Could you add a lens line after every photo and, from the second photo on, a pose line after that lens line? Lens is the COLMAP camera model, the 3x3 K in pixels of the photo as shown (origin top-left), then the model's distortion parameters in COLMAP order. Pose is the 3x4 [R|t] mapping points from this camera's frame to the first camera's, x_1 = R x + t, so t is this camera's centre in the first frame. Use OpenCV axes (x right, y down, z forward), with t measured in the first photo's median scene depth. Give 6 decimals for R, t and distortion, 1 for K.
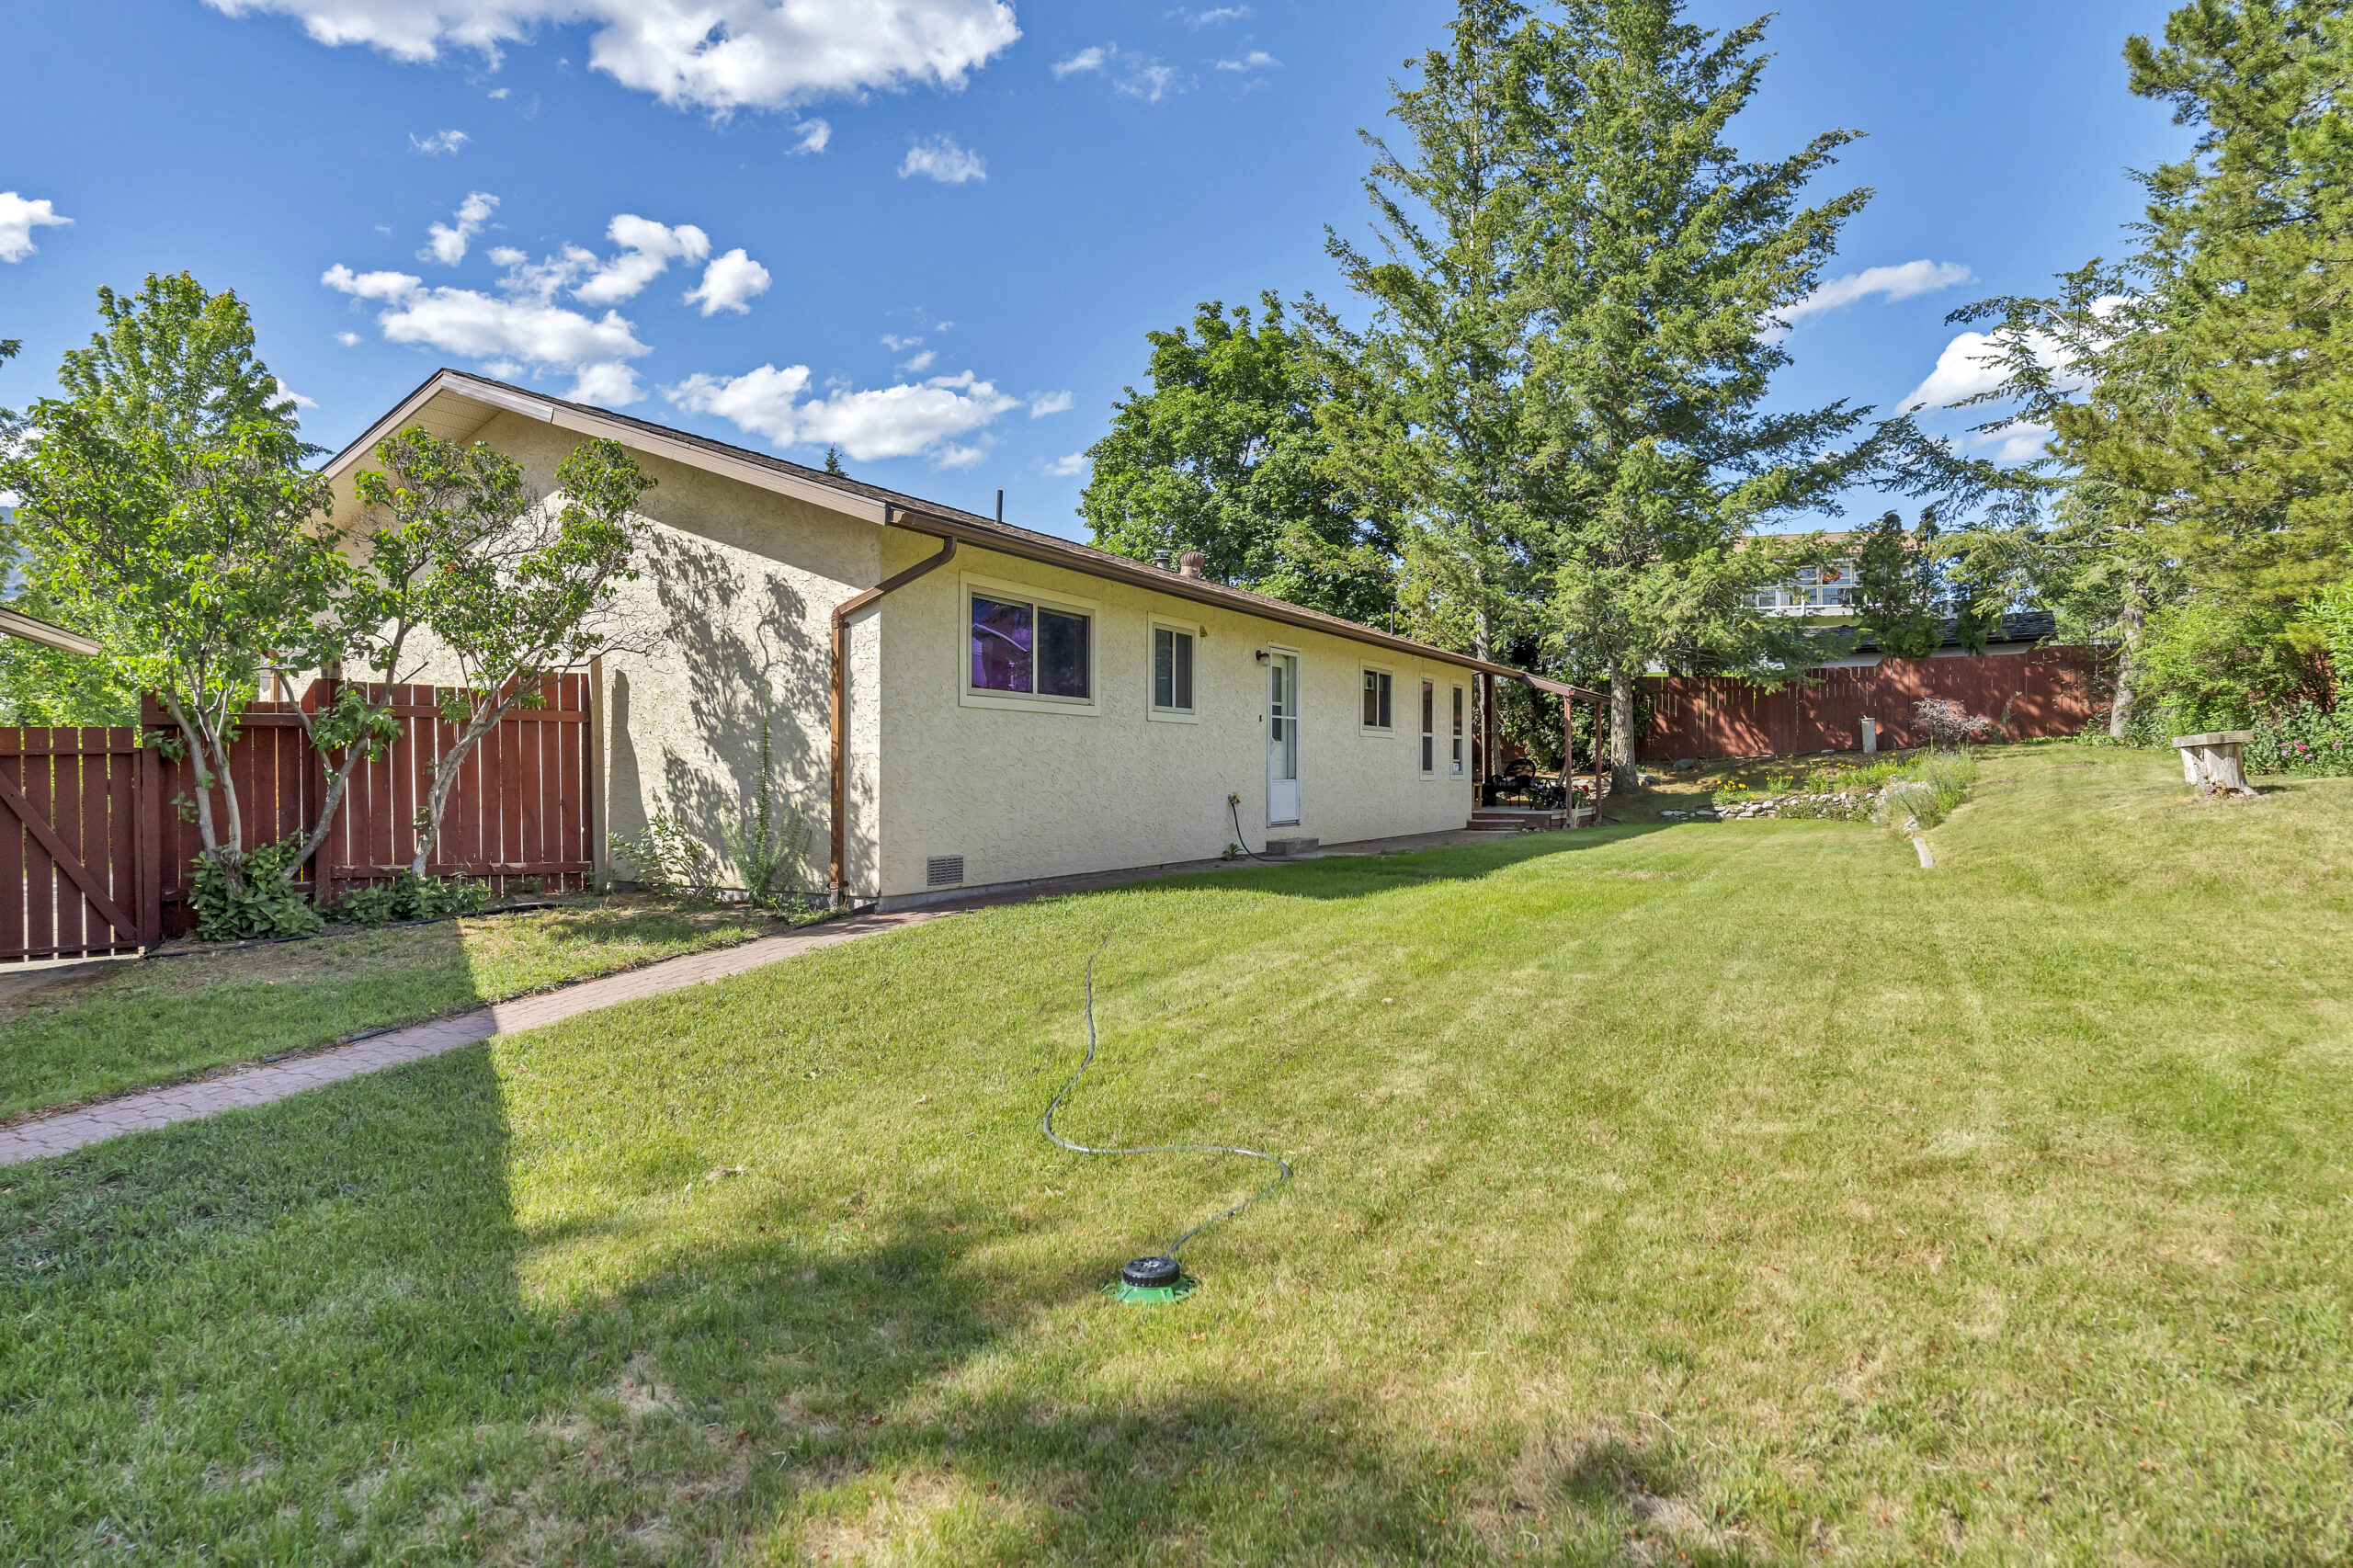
lens RADIAL K [[1283.6, 0, 1176.5], [0, 1283.6, 784.0], [0, 0, 1]] dist [0.000291, 0.000168]
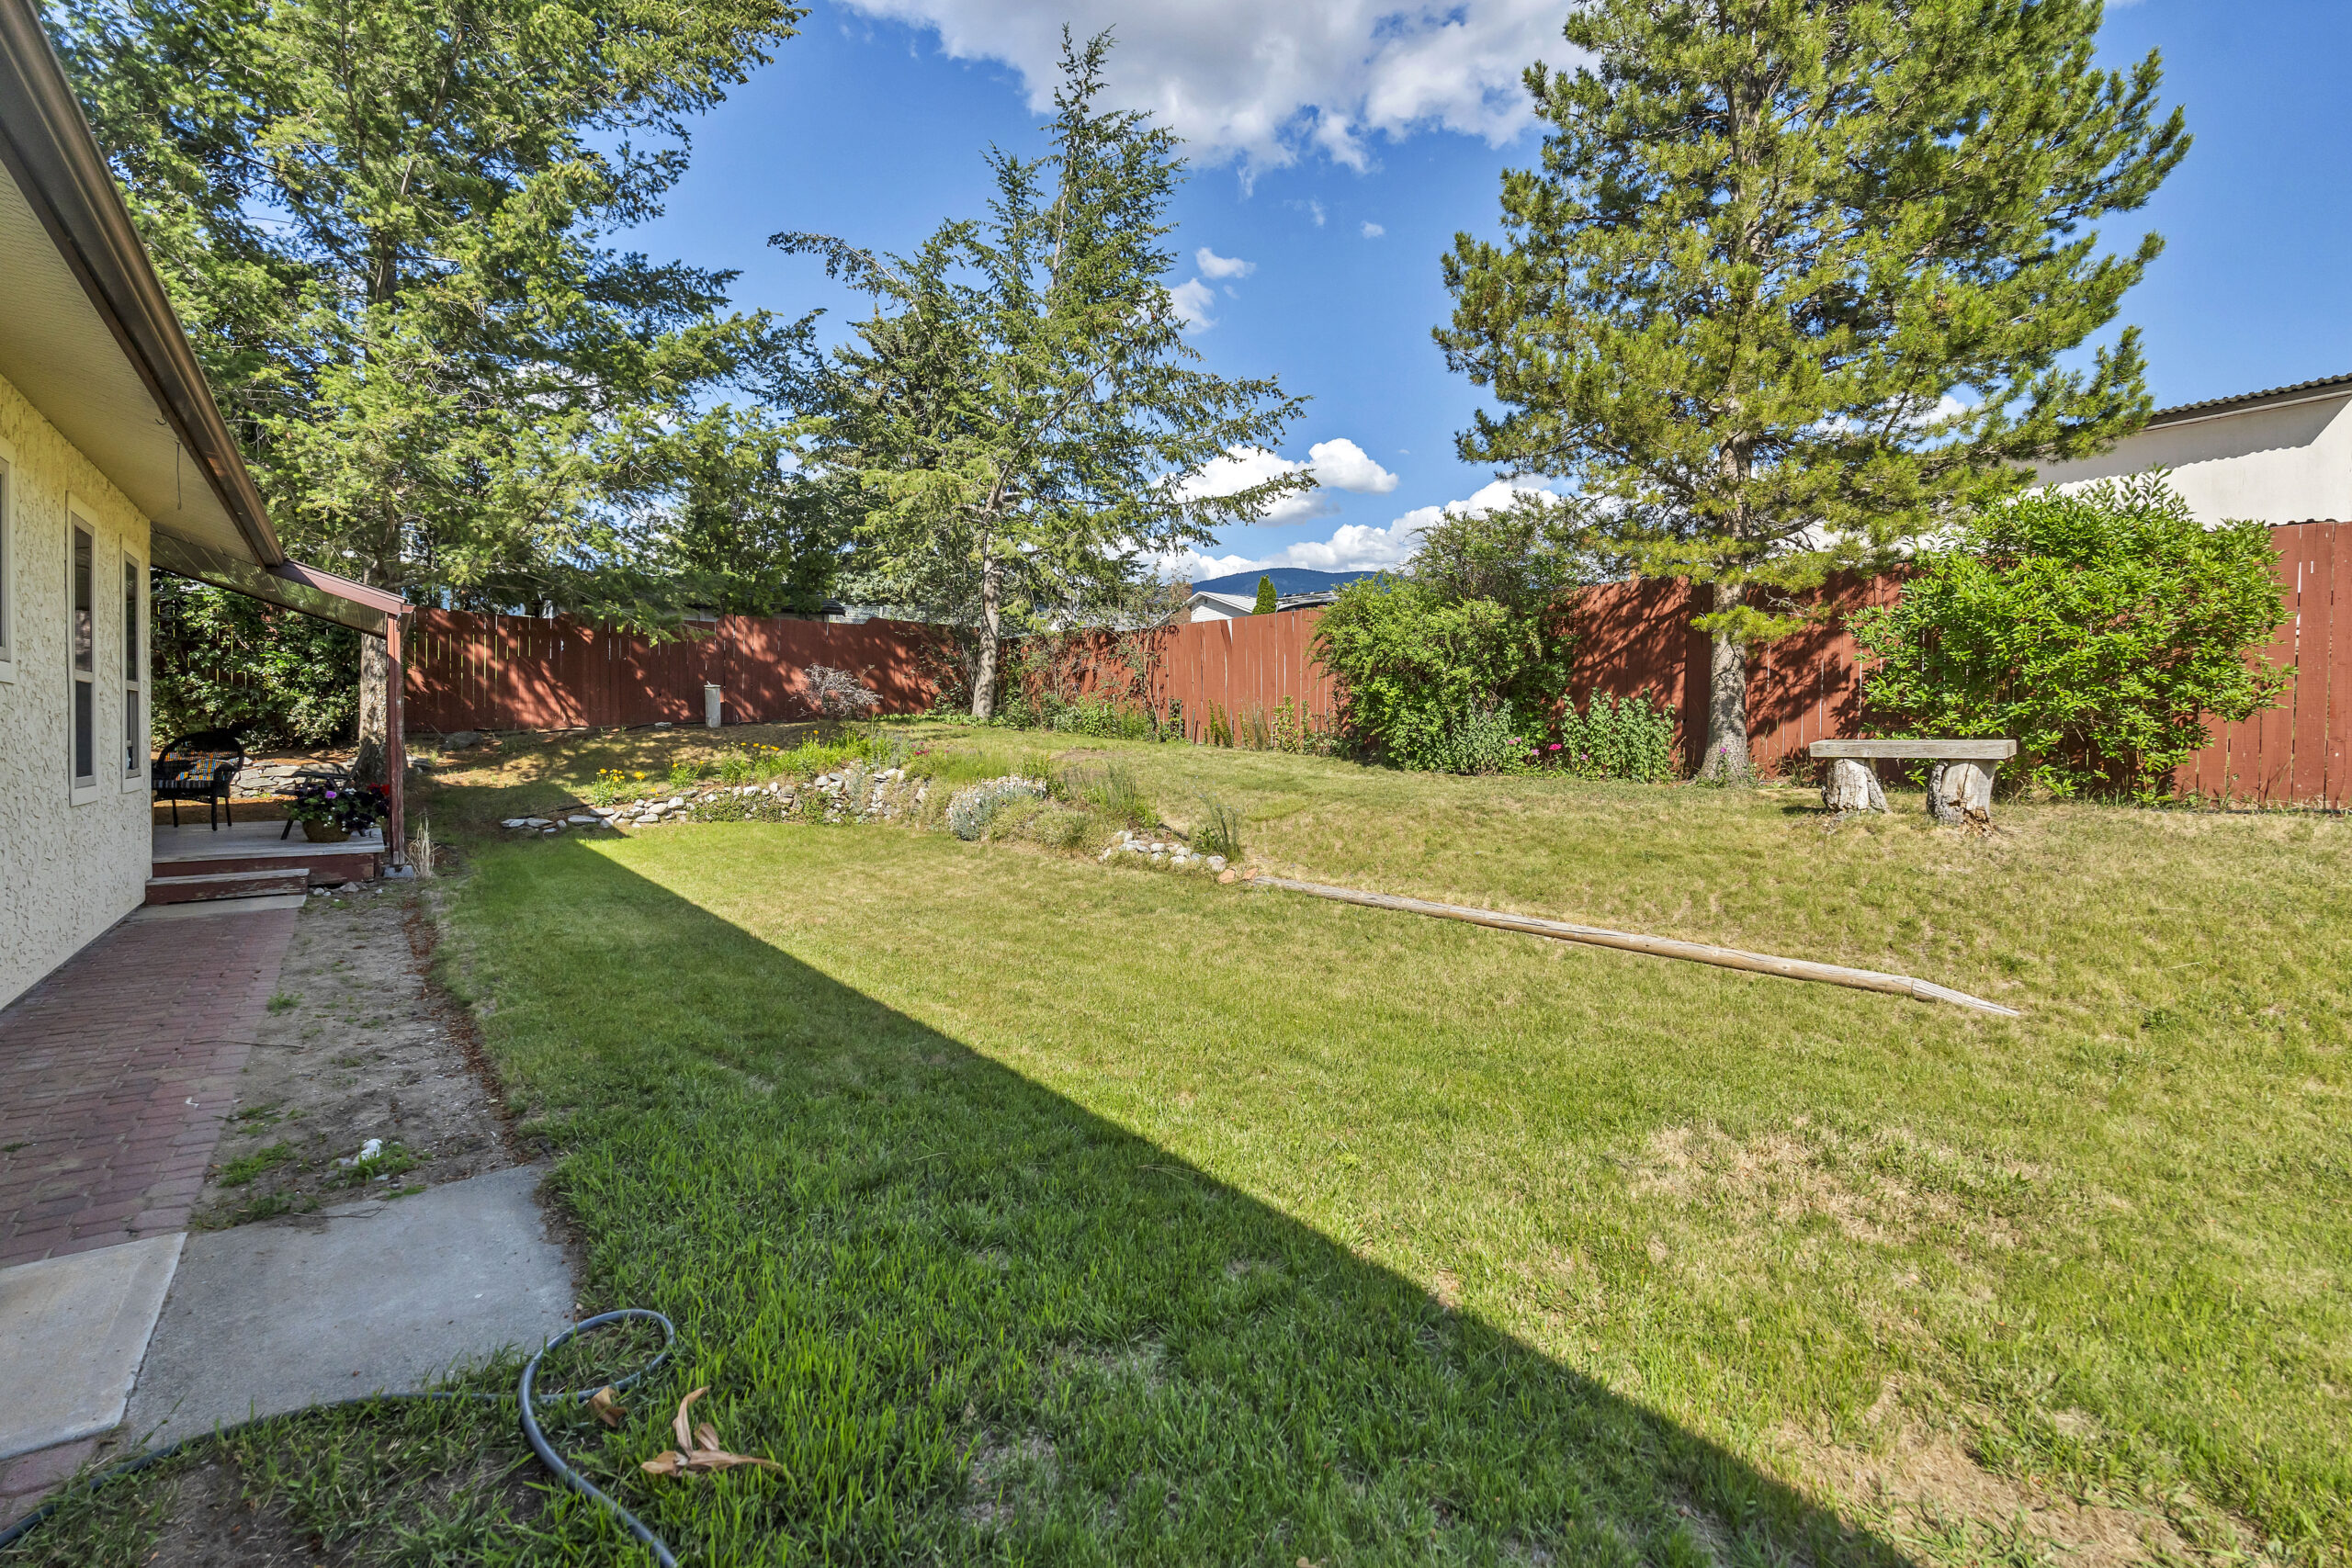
lens RADIAL K [[1059.0, 0, 1176.0], [0, 1059.0, 784.0], [0, 0, 1]] dist [-0.010645, 0.000837]
pose [[0.403166, -0.037234, 0.914369, 0.038574], [-0.001141, 0.999151, 0.041190, -0.015058], [-0.915126, -0.017650, 0.402781, 0.433085]]
